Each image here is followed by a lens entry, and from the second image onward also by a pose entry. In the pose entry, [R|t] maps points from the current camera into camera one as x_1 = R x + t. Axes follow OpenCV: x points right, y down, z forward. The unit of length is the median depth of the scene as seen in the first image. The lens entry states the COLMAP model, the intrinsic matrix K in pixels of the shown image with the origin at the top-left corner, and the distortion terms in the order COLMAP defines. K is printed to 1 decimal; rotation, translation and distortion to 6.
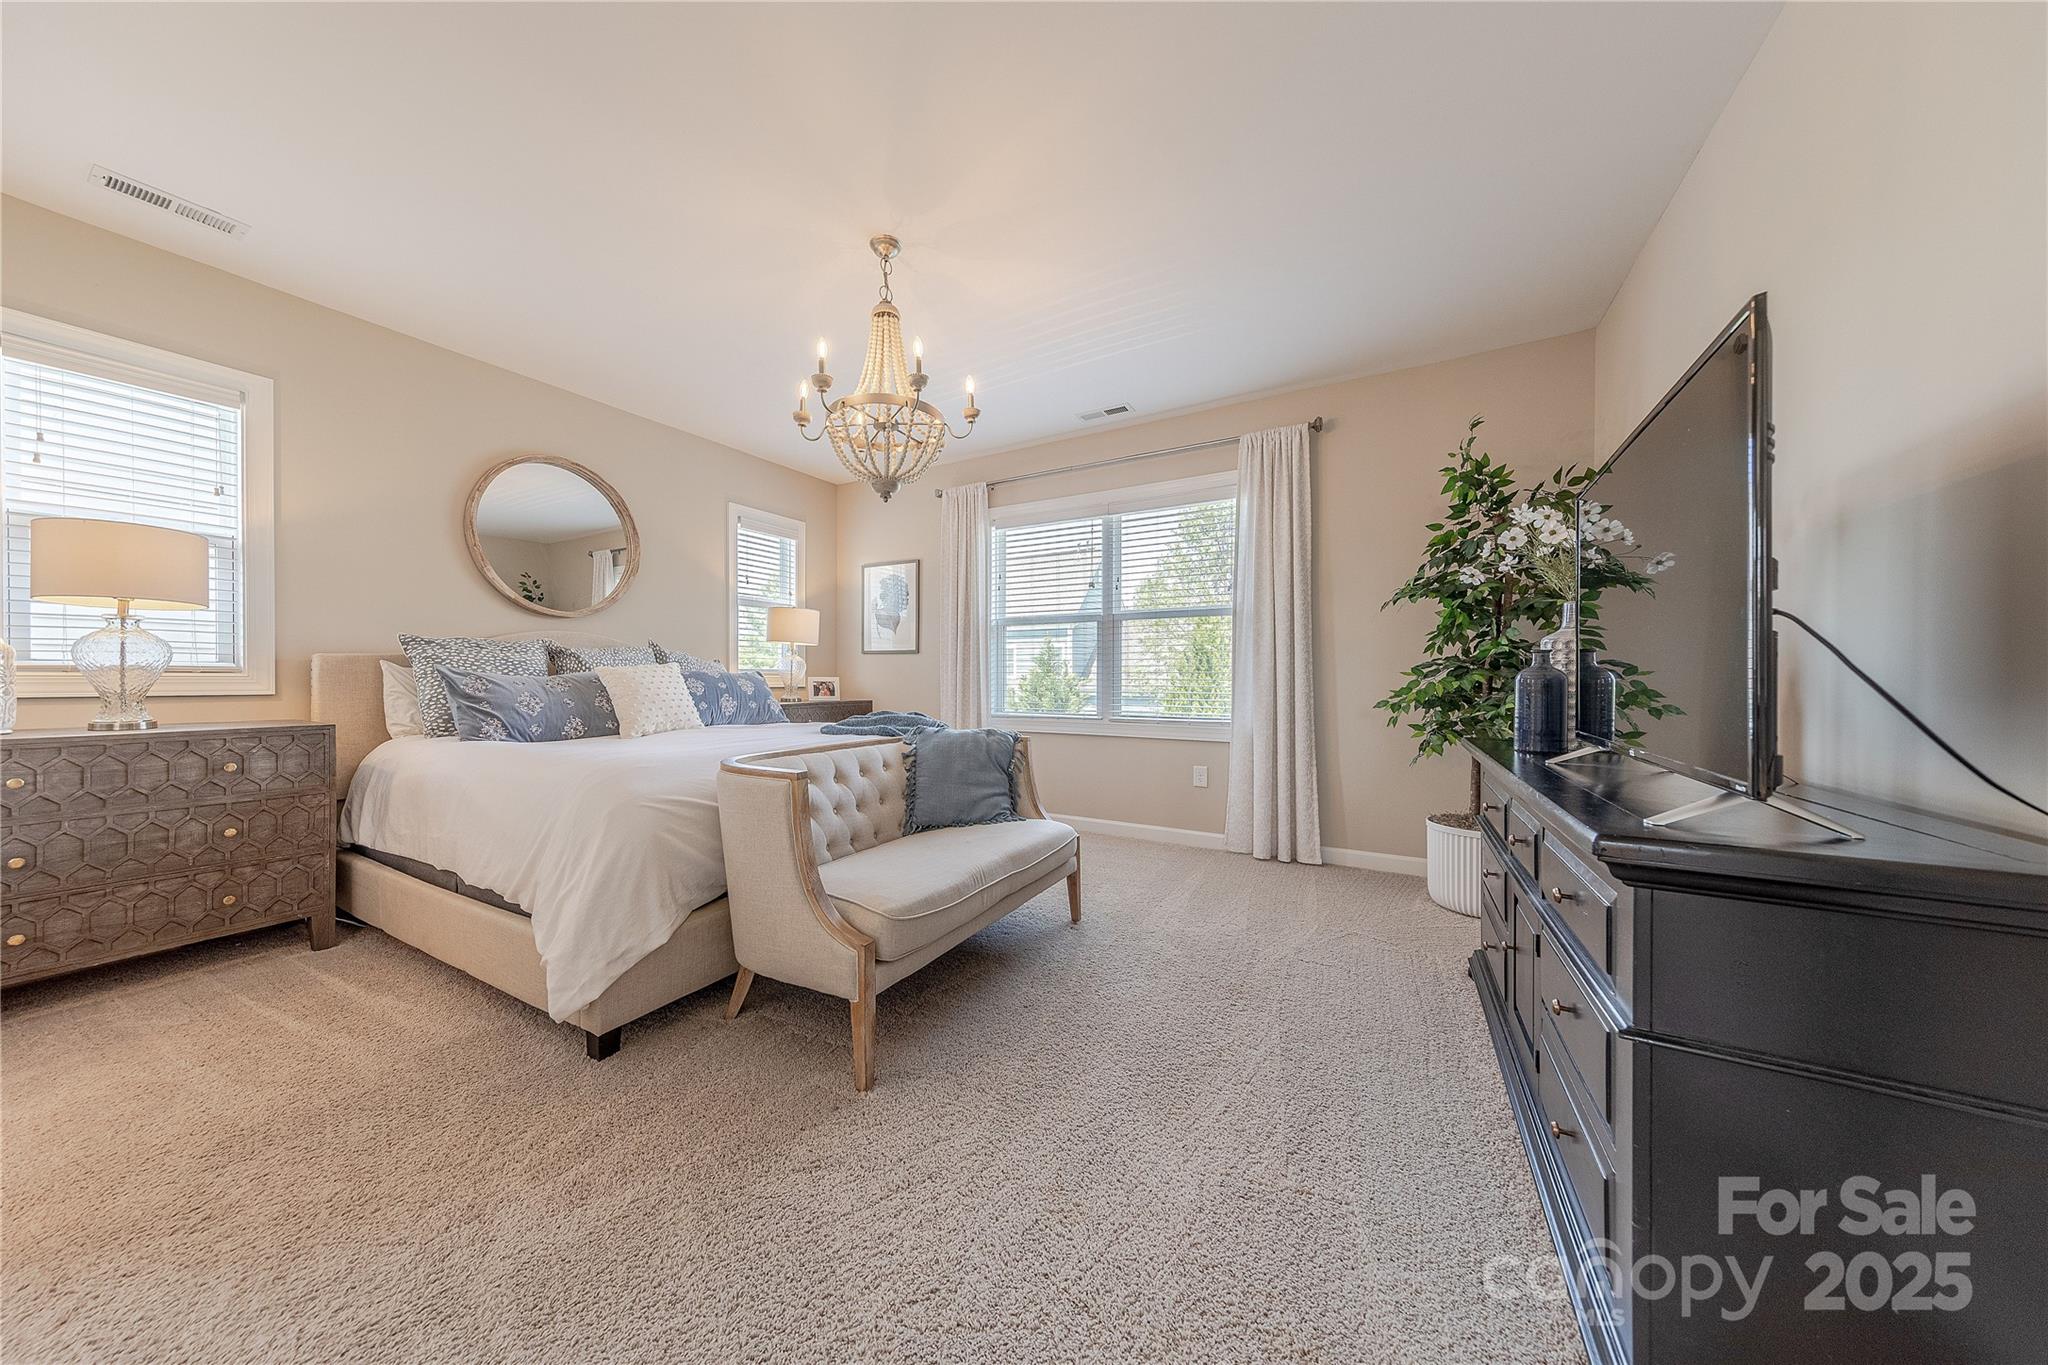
lens RADIAL K [[647.6, 0, 969.3], [0, 647.6, 681.5], [0, 0, 1]] dist [-0.000974, -0.000159]
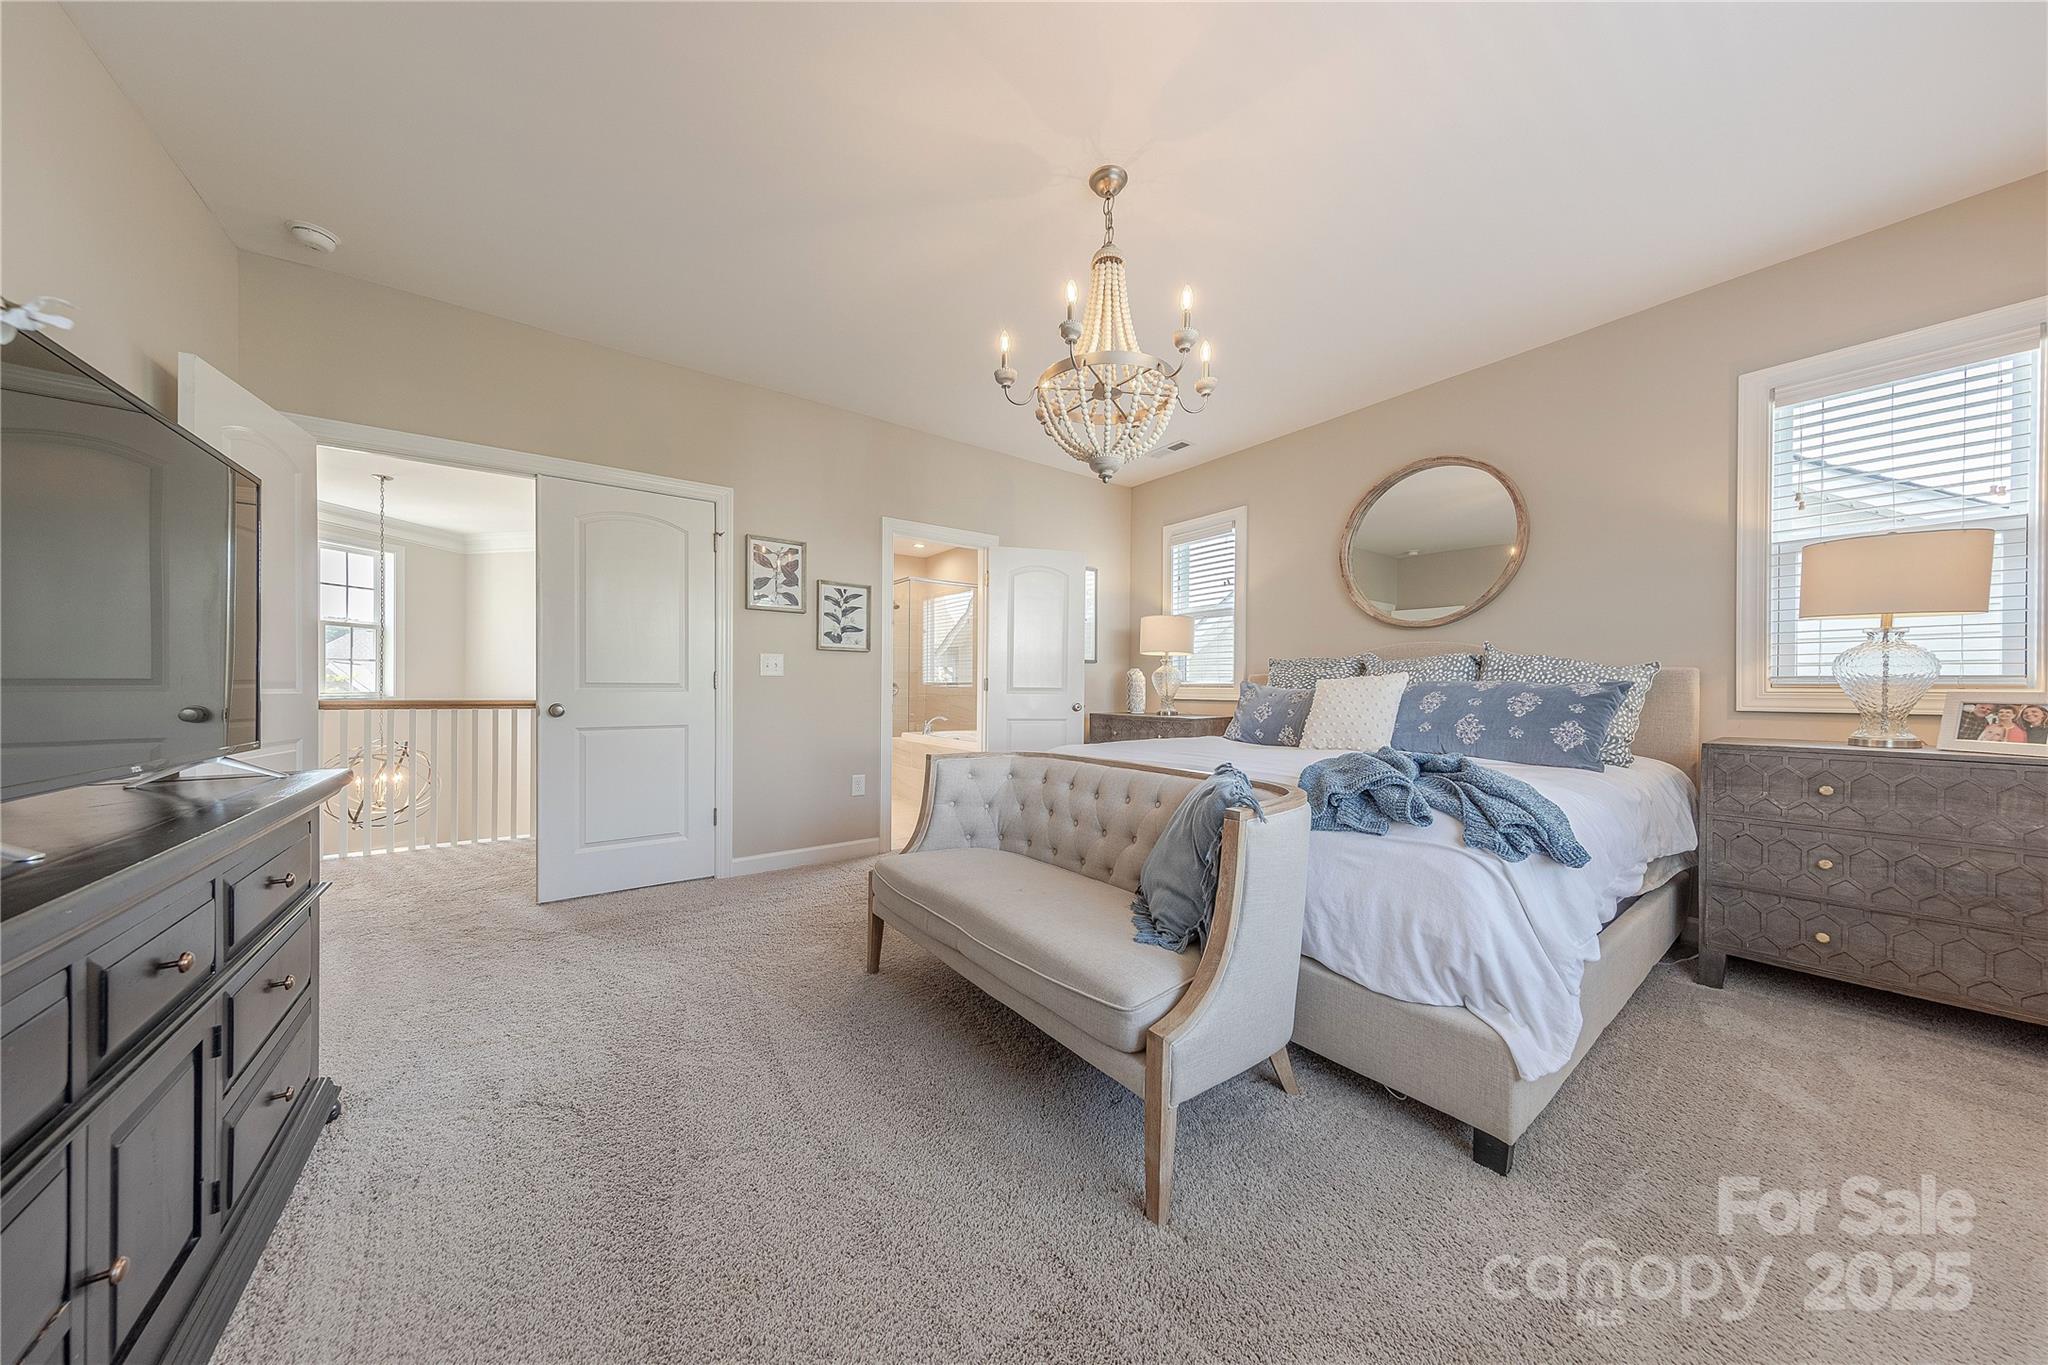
lens RADIAL K [[640.8, 0, 1018.3], [0, 640.8, 689.2], [0, 0, 1]] dist [0.001415, 0.000013]
pose [[-0.363228, -0.002430, -0.931697, 0.447125], [-0.009502, 0.999954, 0.001097, -0.003775], [0.931652, 0.009251, -0.363234, 0.763232]]
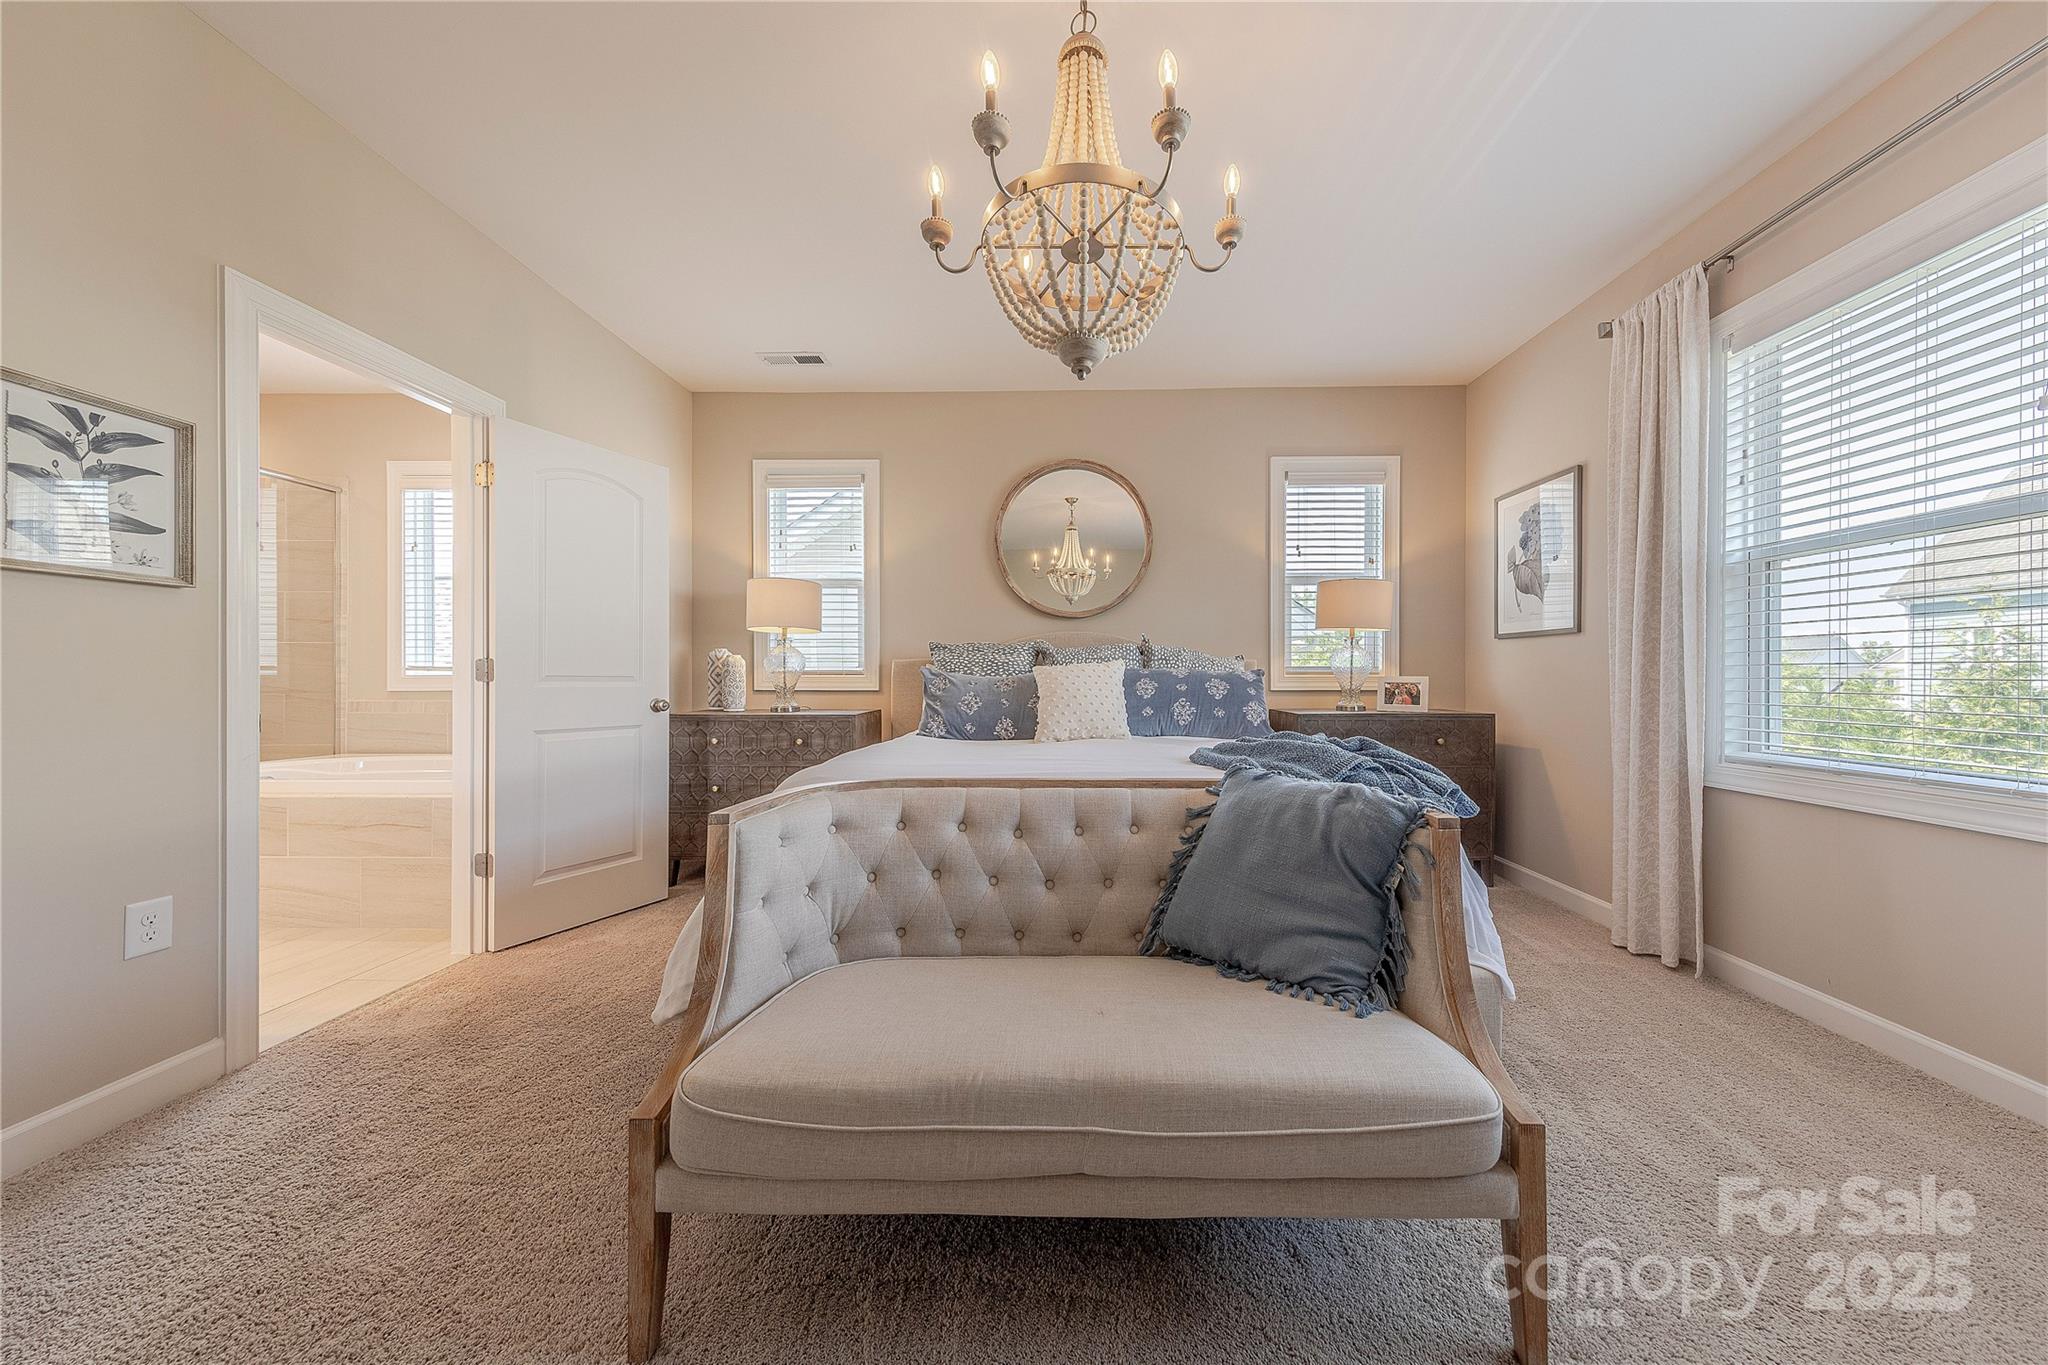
lens RADIAL K [[677.4, 0, 1062.0], [0, 677.4, 680.8], [0, 0, 1]] dist [0.001916, -0.000016]
pose [[0.524866, 0.002334, -0.851182, 0.248451], [-0.003038, 0.999995, 0.000869, -0.001974], [0.851179, 0.002130, 0.524871, 0.418640]]
